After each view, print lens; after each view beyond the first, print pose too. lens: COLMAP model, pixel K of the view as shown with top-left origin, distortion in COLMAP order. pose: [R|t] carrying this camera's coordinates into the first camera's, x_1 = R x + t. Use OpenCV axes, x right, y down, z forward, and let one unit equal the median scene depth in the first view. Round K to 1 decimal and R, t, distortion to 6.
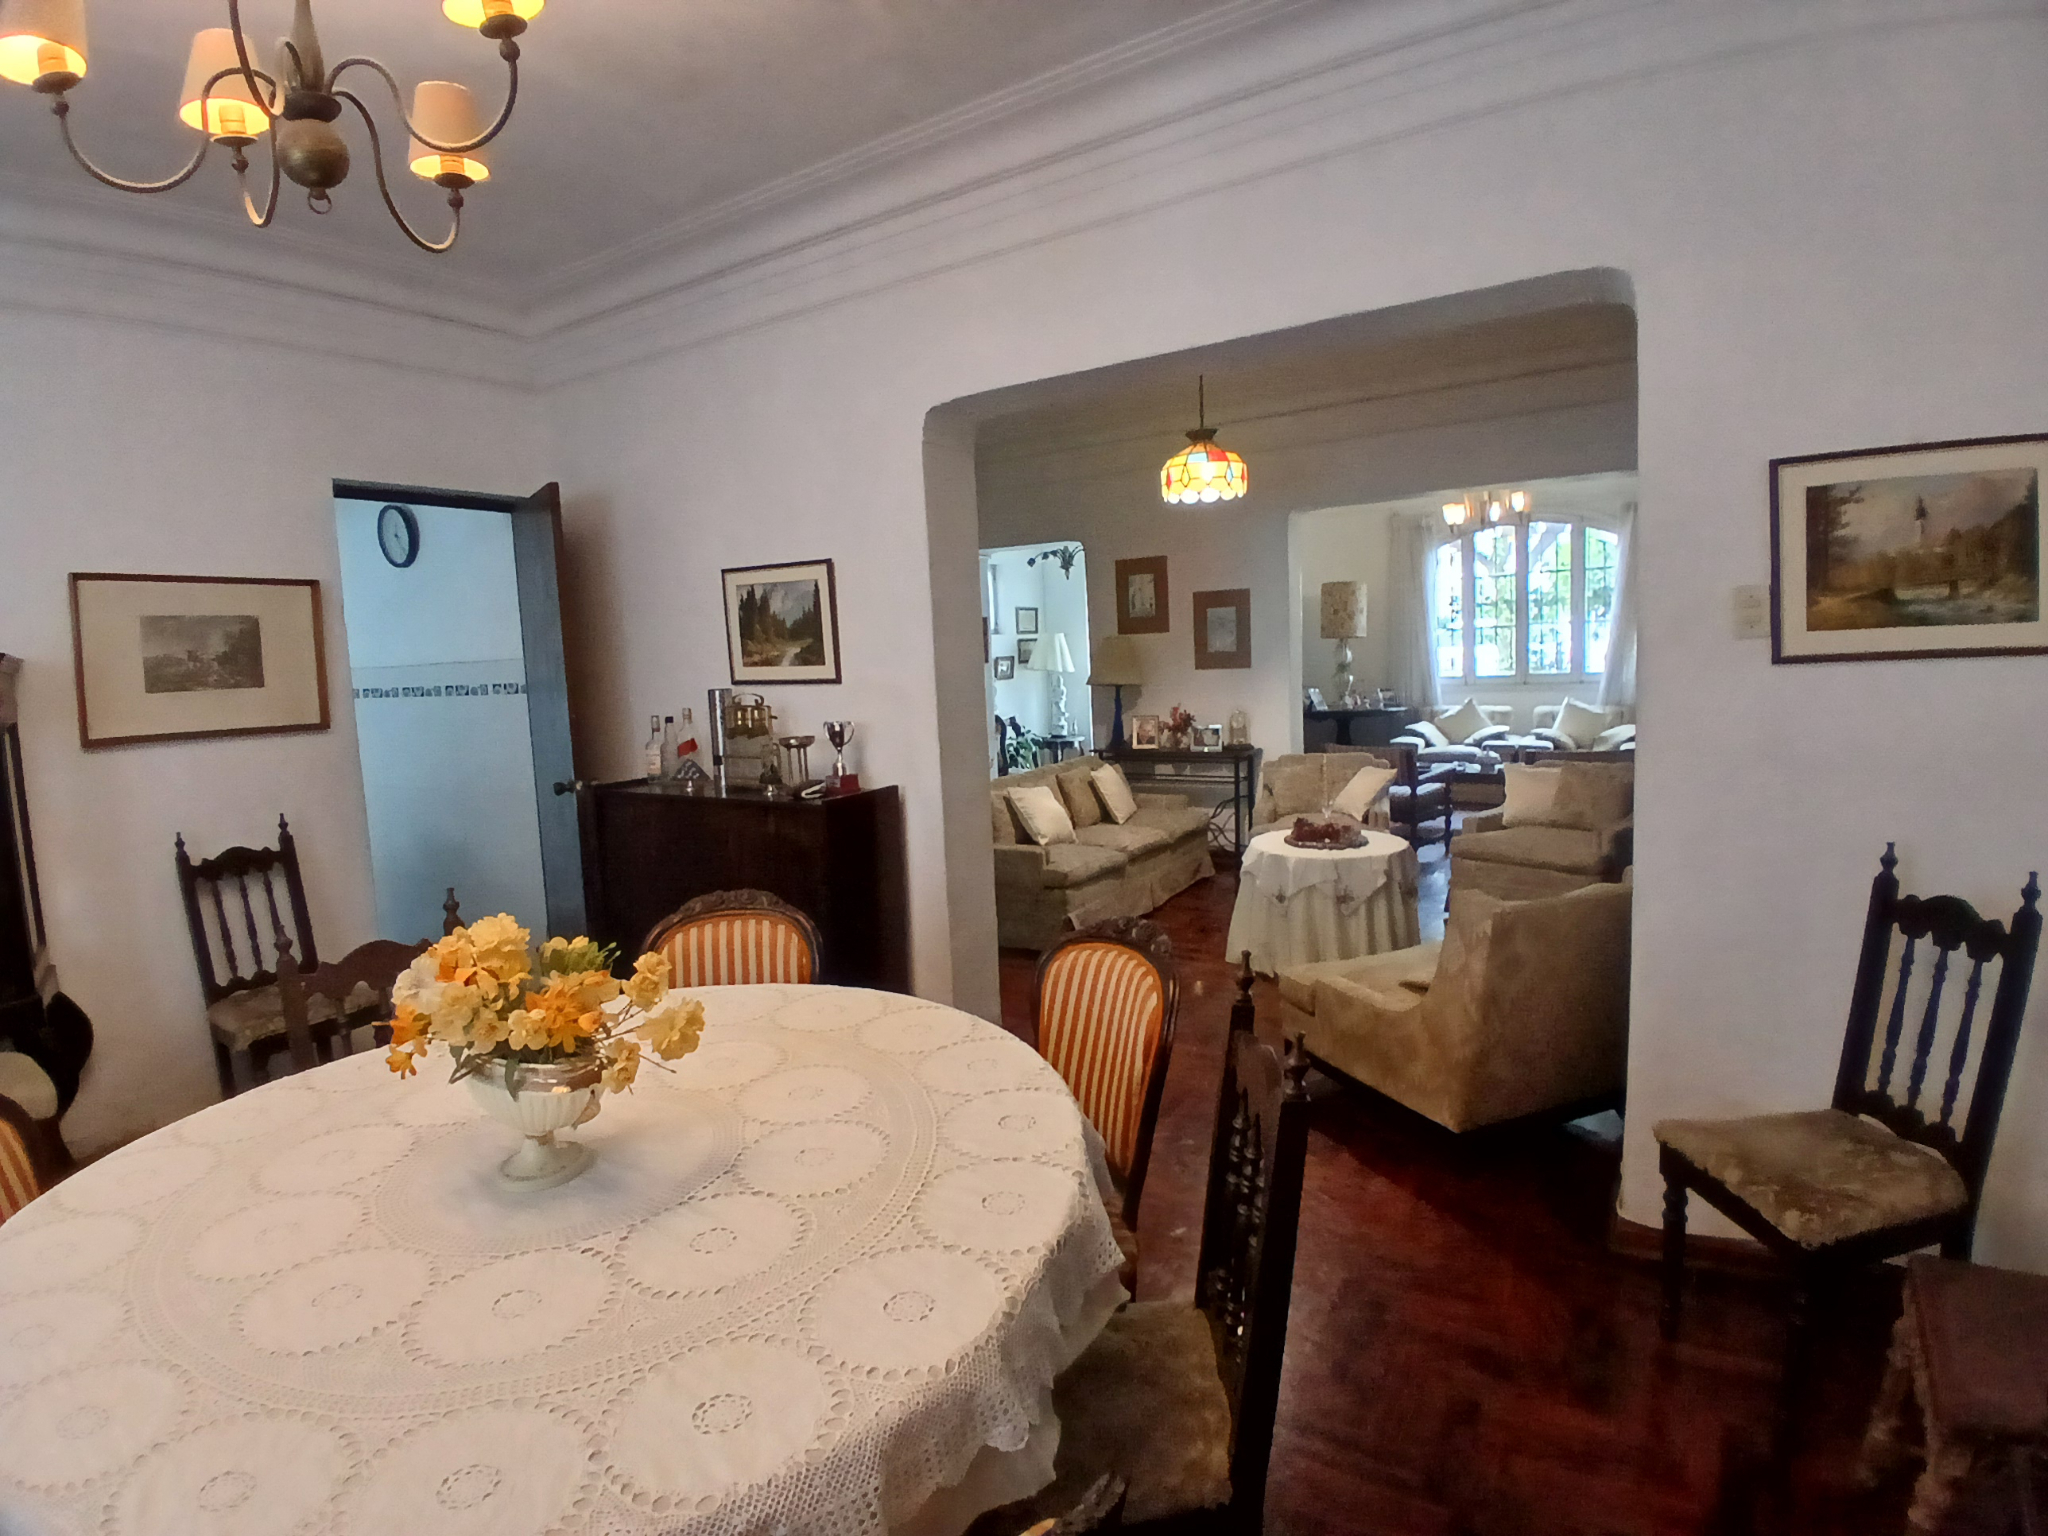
lens RADIAL K [[1021.4, 0, 1017.1], [0, 1021.4, 755.5], [0, 0, 1]] dist [0.010822, -0.051417]
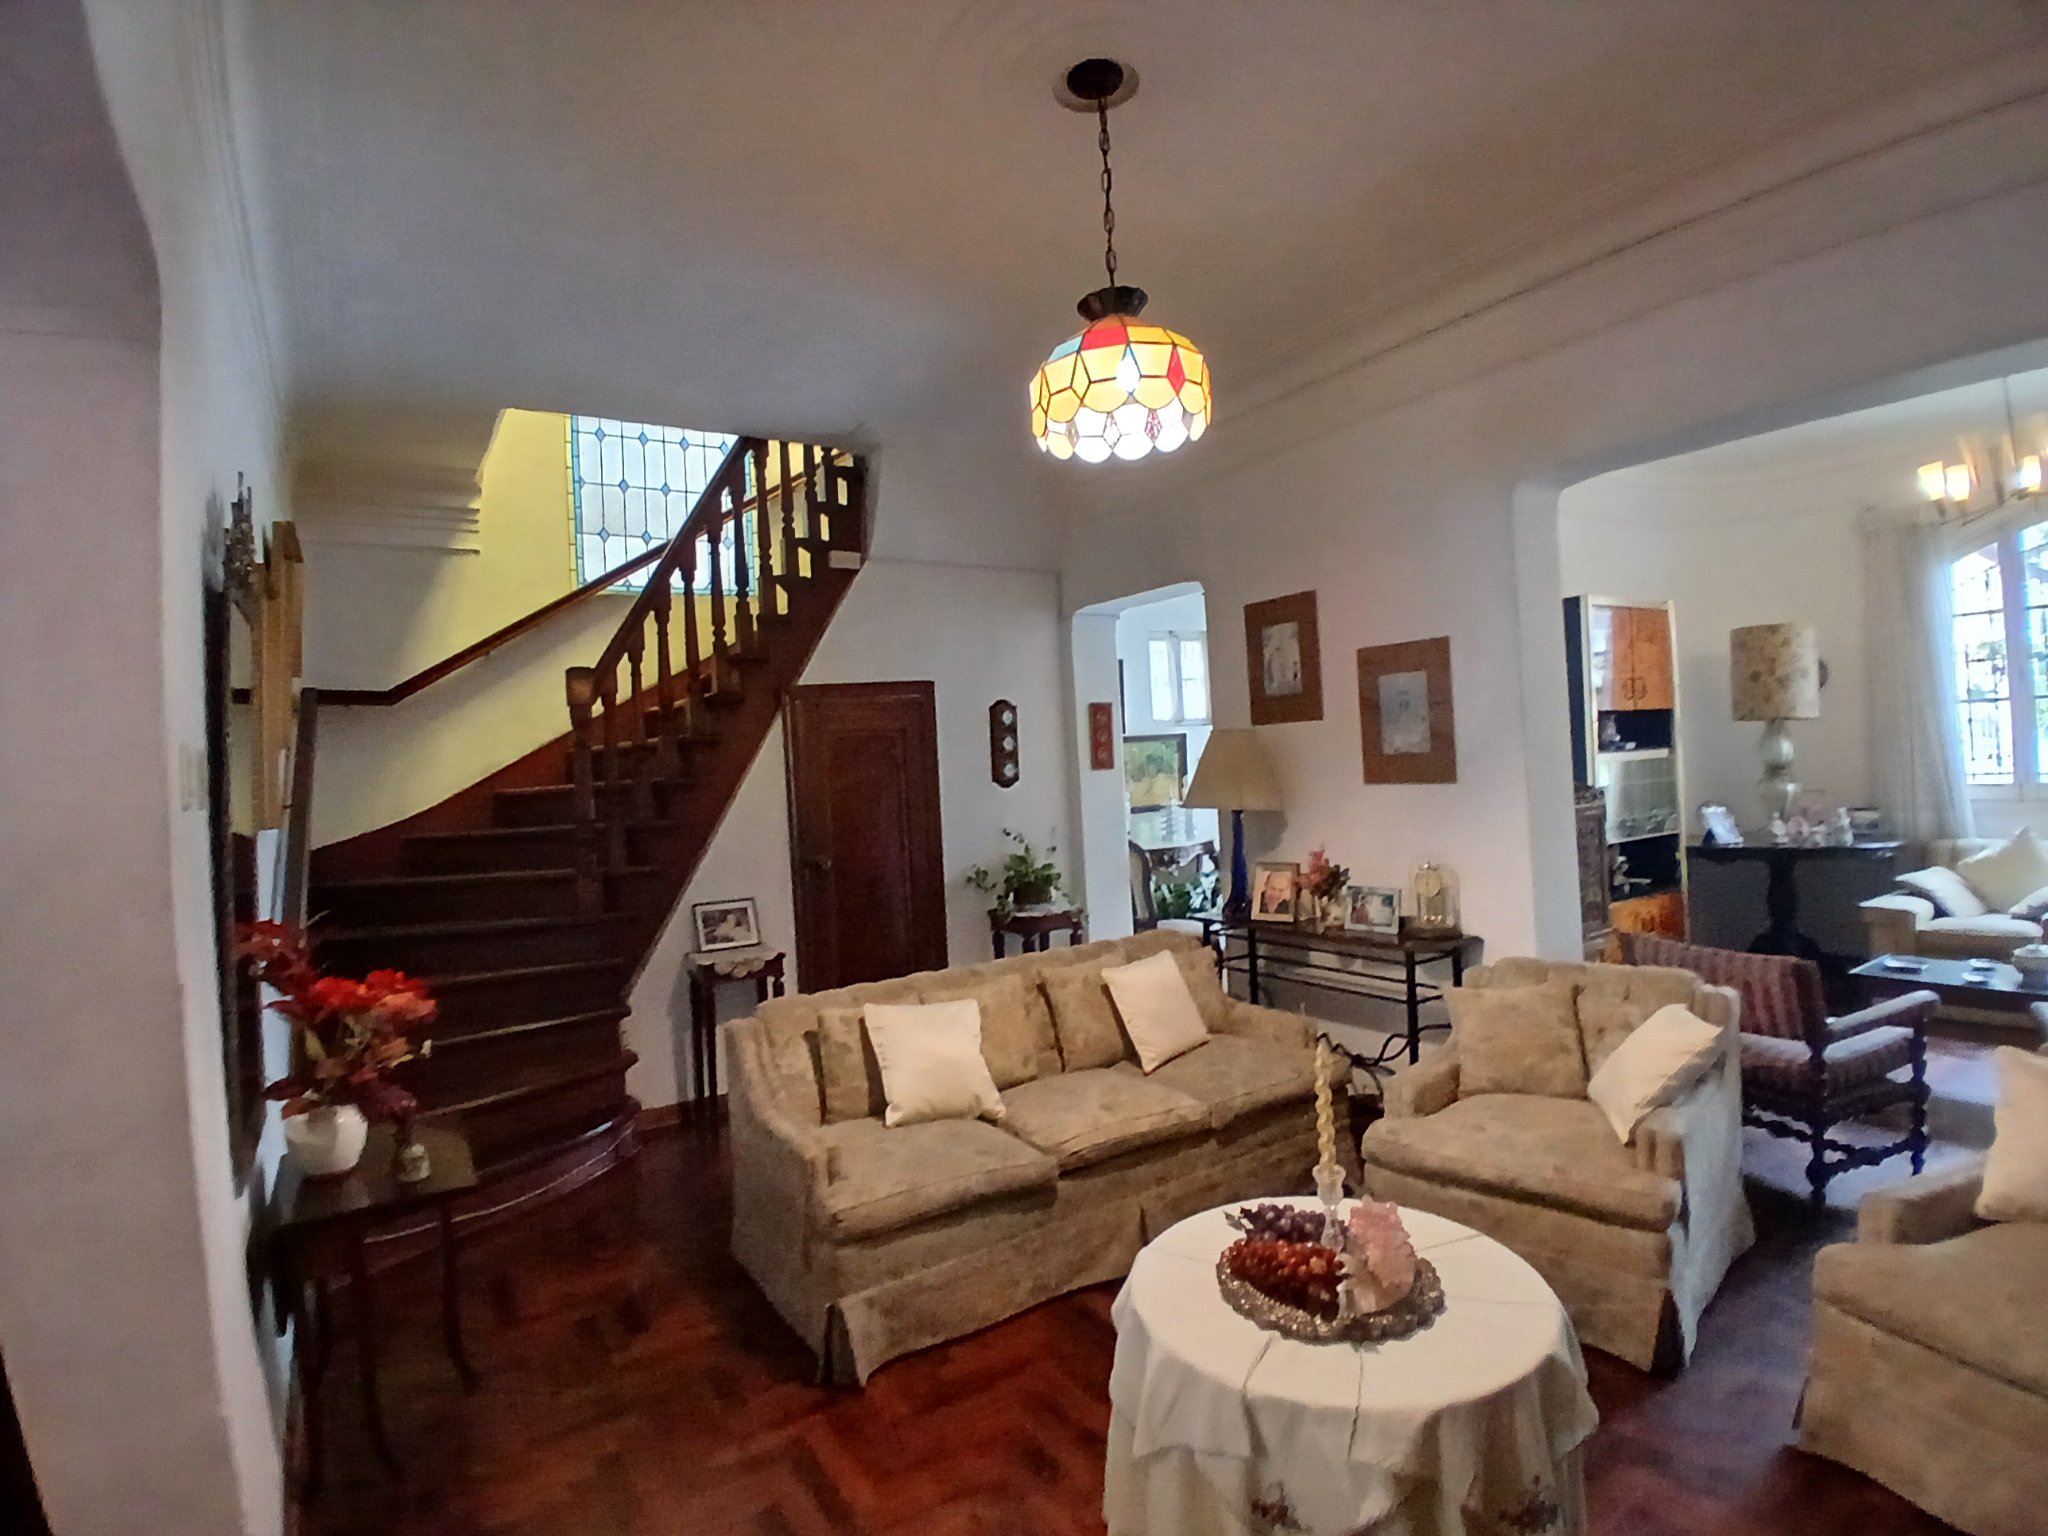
lens RADIAL K [[1021.4, 0, 1017.1], [0, 1021.4, 755.5], [0, 0, 1]] dist [0.010822, -0.051417]
pose [[0.903892, -0.009123, -0.427664, 0.193530], [-0.028673, 0.996232, -0.081852, -0.038495], [0.426800, 0.086248, 0.900224, 0.325045]]
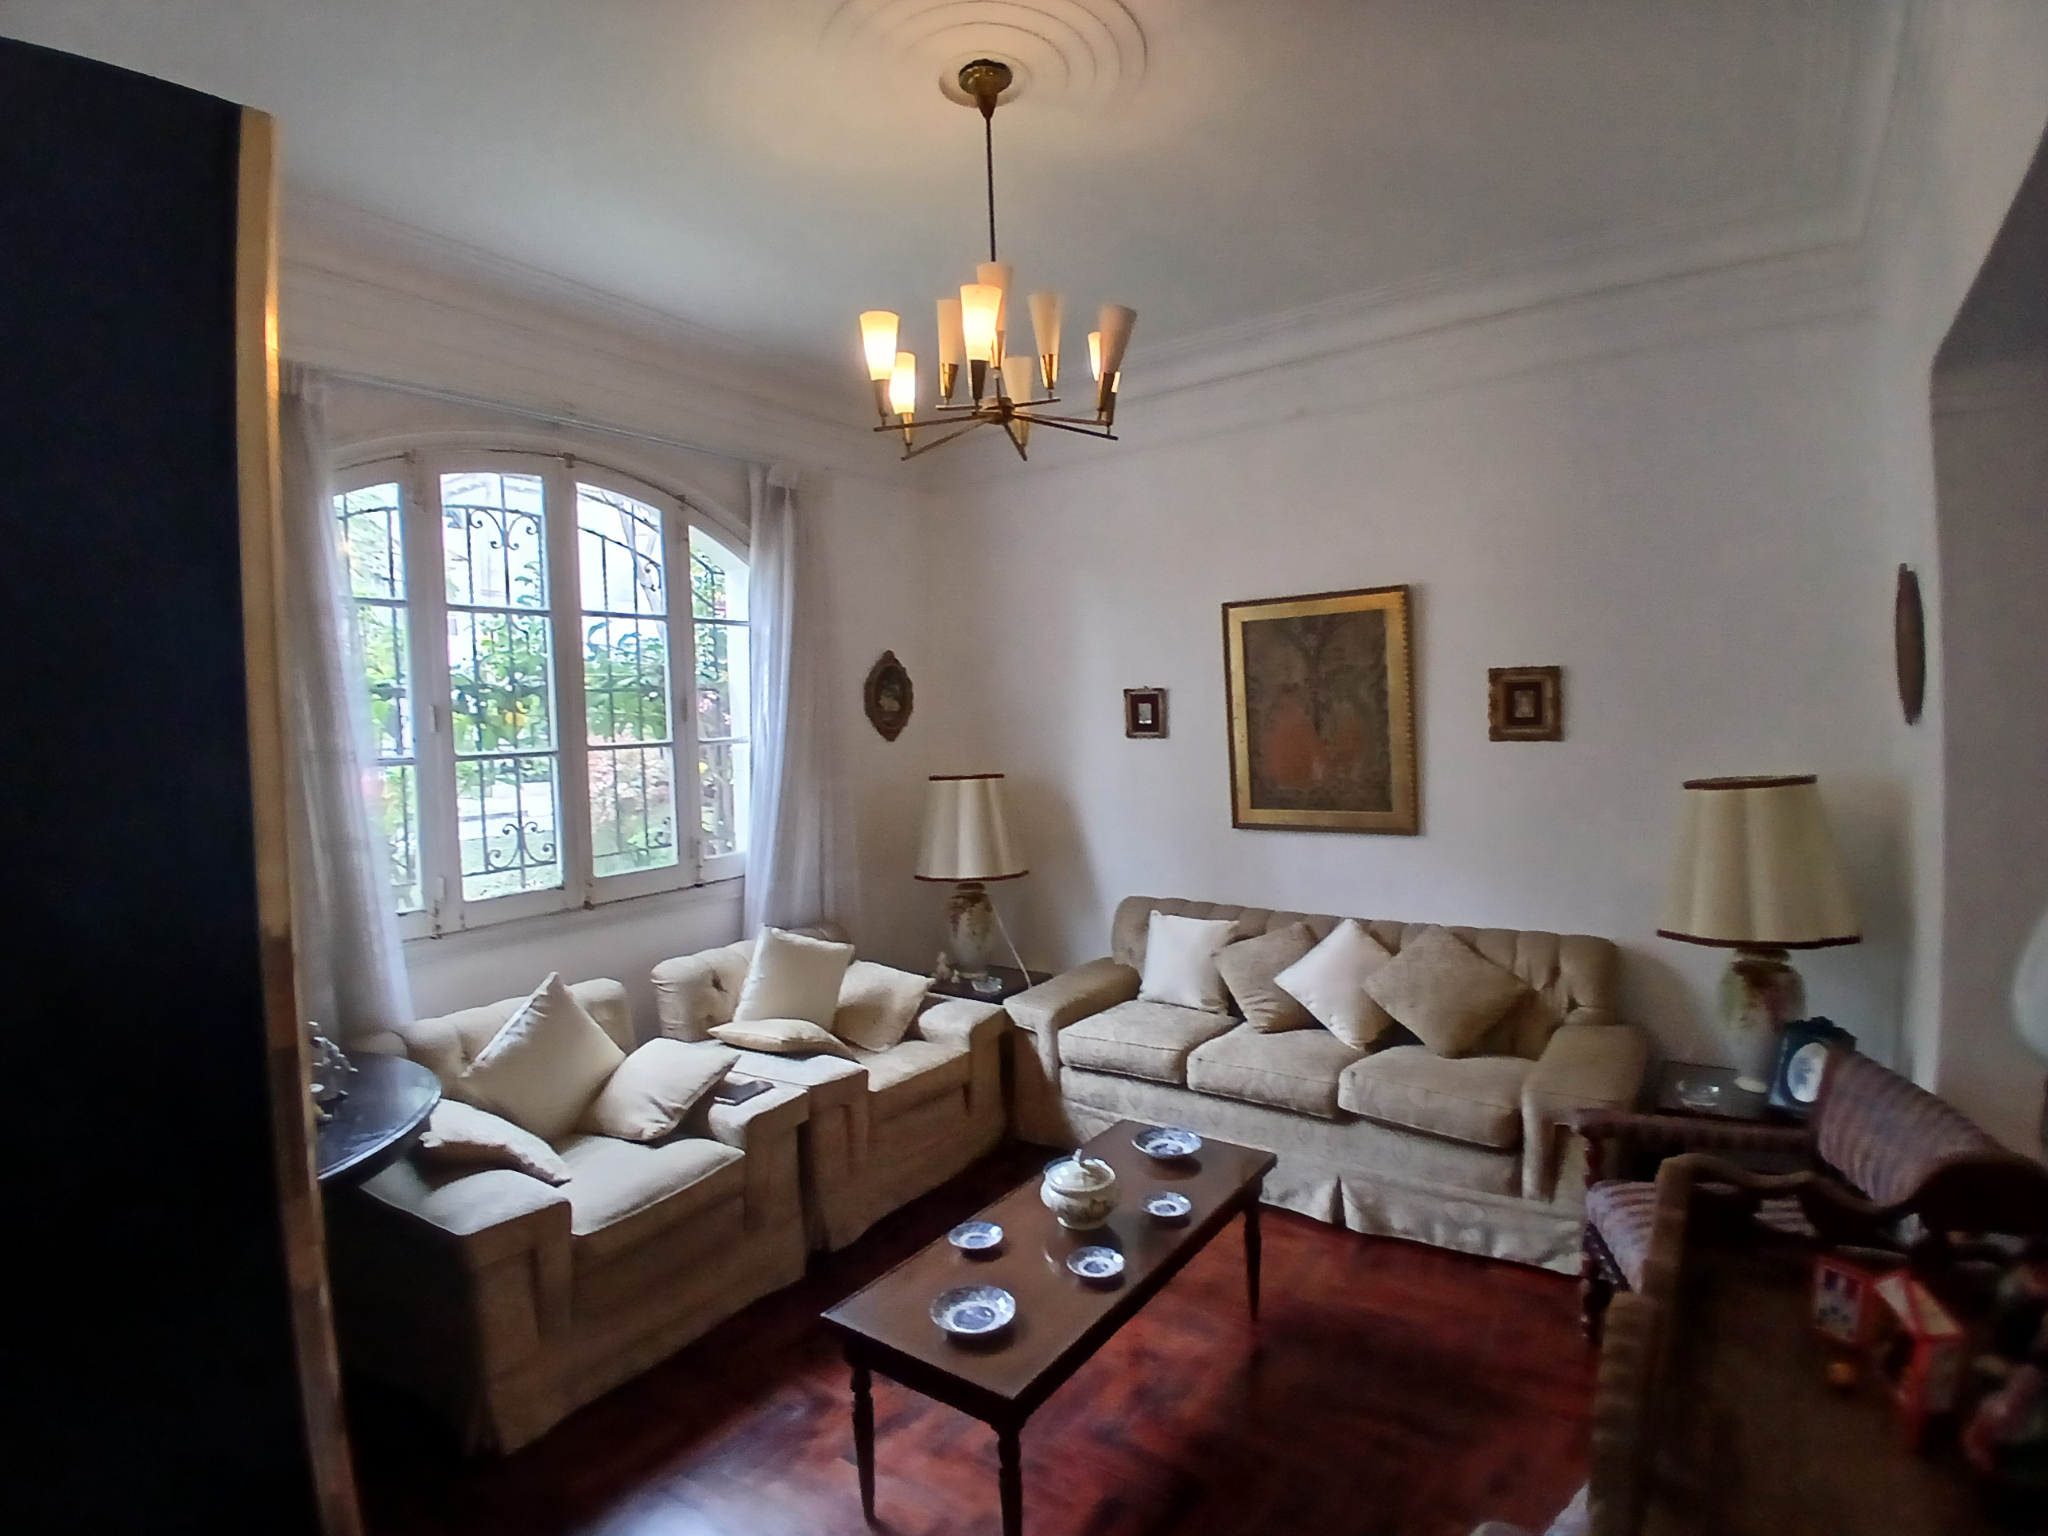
lens RADIAL K [[1062.7, 0, 1021.5], [0, 1062.7, 720.4], [0, 0, 1]] dist [0.080835, -0.000040]
pose [[0.051657, 0.028818, 0.998249, 0.116855], [0.123567, 0.991718, -0.035024, -0.113653], [-0.990991, 0.125160, 0.047668, 0.886700]]
